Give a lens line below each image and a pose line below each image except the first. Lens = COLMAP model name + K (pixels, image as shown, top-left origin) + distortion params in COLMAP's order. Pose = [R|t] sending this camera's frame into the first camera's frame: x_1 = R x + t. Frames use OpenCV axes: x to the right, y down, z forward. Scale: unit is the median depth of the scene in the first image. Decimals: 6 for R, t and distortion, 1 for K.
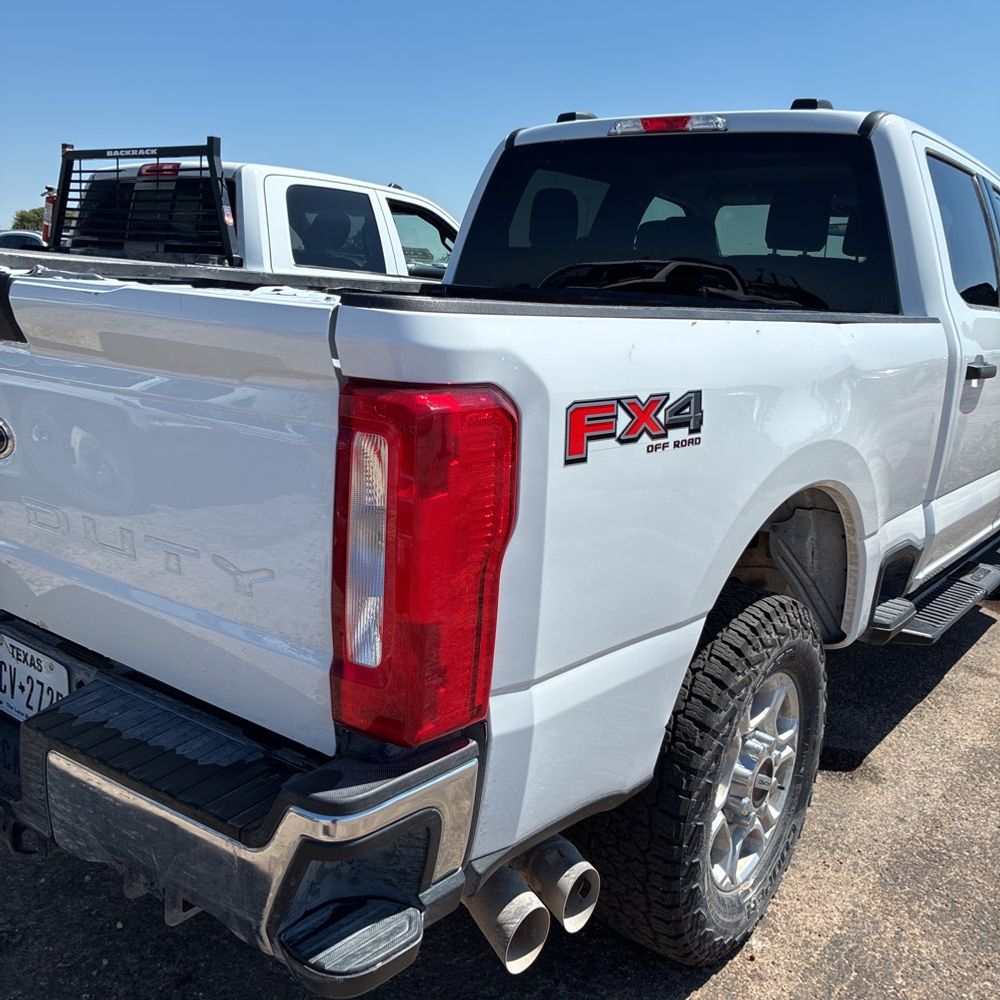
lens RADIAL K [[1029.8, 0, 467.9], [0, 1029.8, 498.2], [0, 0, 1]] dist [0.055773, -0.092680]
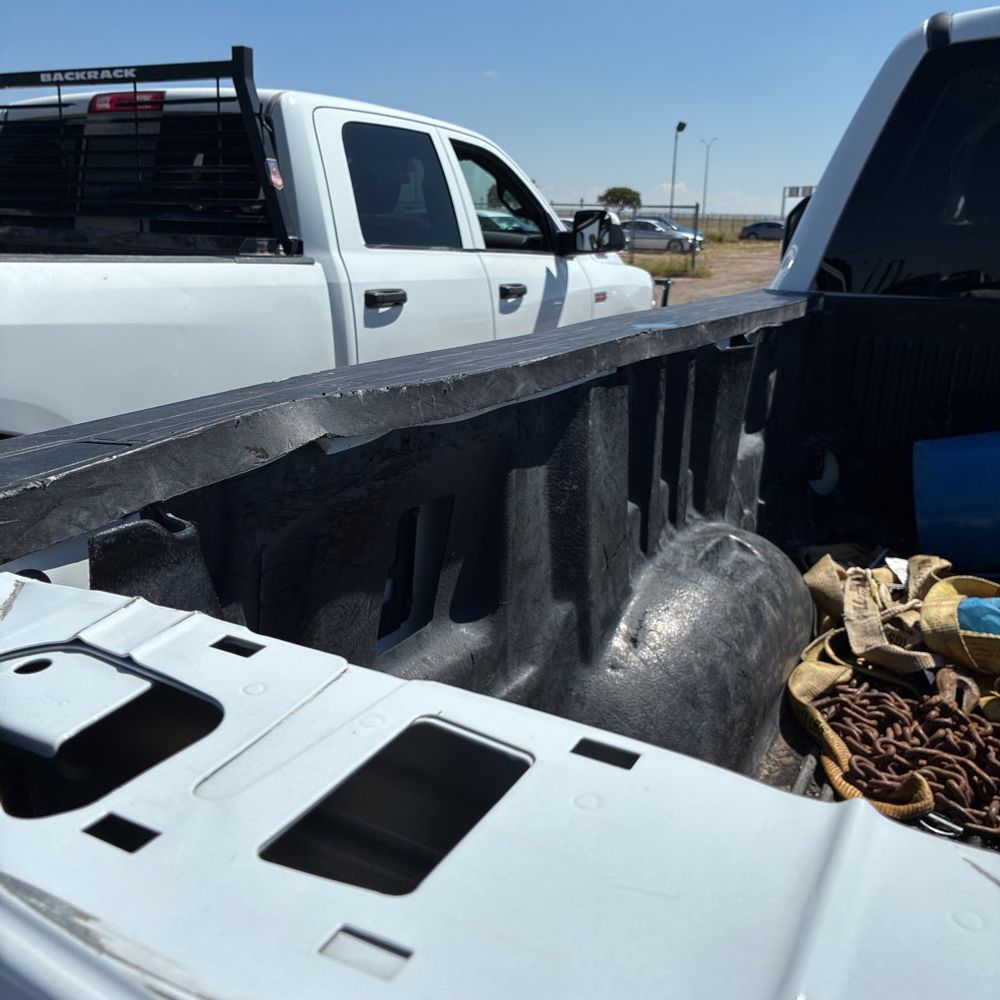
lens RADIAL K [[1017.9, 0, 486.9], [0, 1017.9, 500.4], [0, 0, 1]] dist [0.022292, -0.030419]
pose [[0.981426, -0.082203, 0.173338, -0.230542], [0.070625, 0.994905, 0.071948, -0.110796], [-0.178369, -0.058370, 0.982231, 0.354893]]
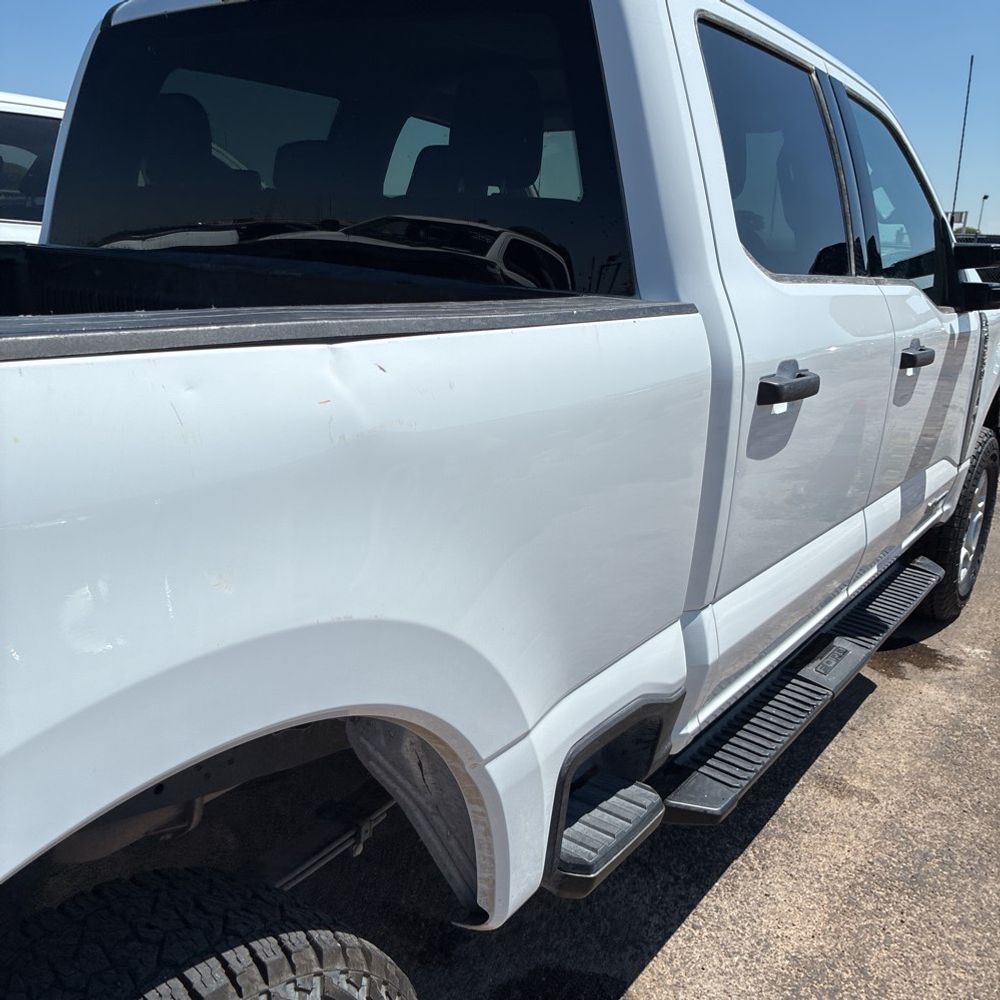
lens RADIAL K [[1017.9, 0, 486.9], [0, 1017.9, 500.4], [0, 0, 1]] dist [0.022292, -0.030419]
pose [[0.998829, -0.018519, 0.044694, 0.176962], [0.016330, 0.998672, 0.048856, -0.054026], [-0.045540, -0.048069, 0.997805, 0.250647]]
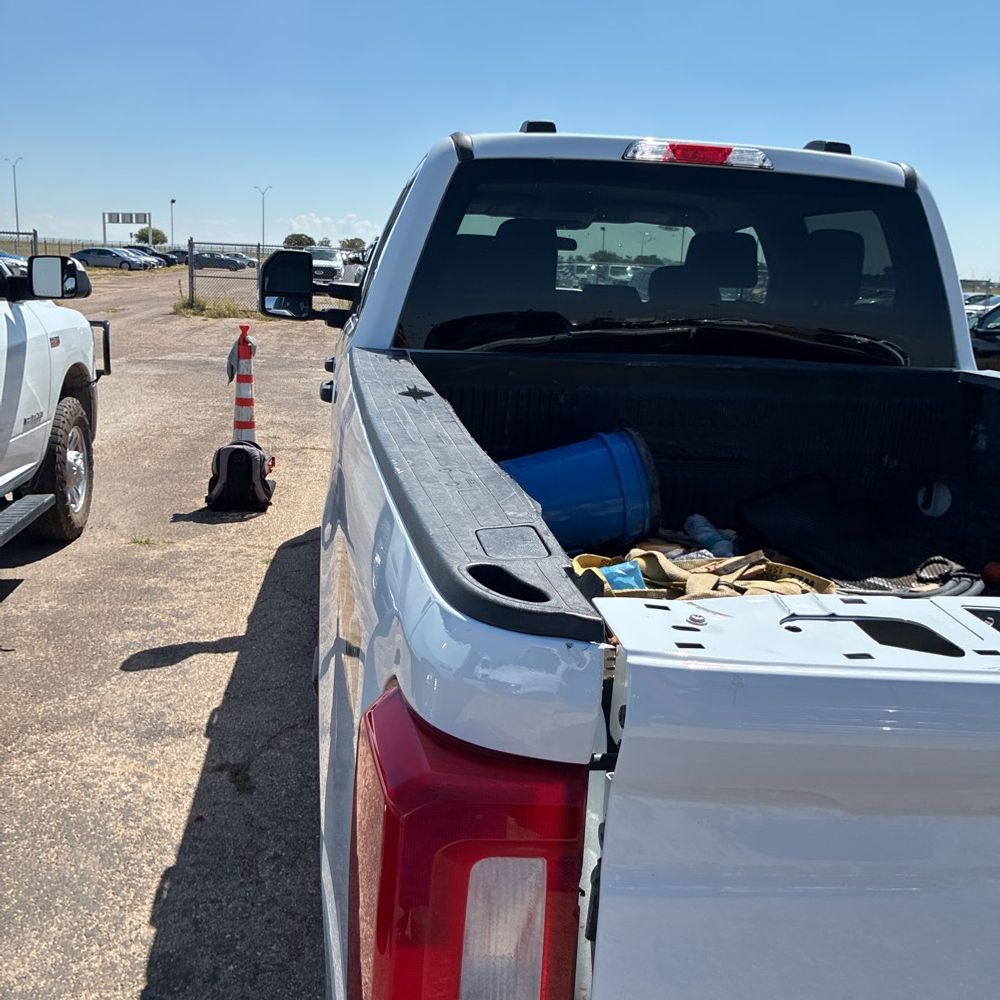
lens RADIAL K [[1017.9, 0, 486.9], [0, 1017.9, 500.4], [0, 0, 1]] dist [0.022292, -0.030419]
pose [[0.690162, -0.186262, 0.699273, -0.364460], [0.147833, 0.982219, 0.115722, -0.134373], [-0.708394, 0.023508, 0.705425, 0.354845]]
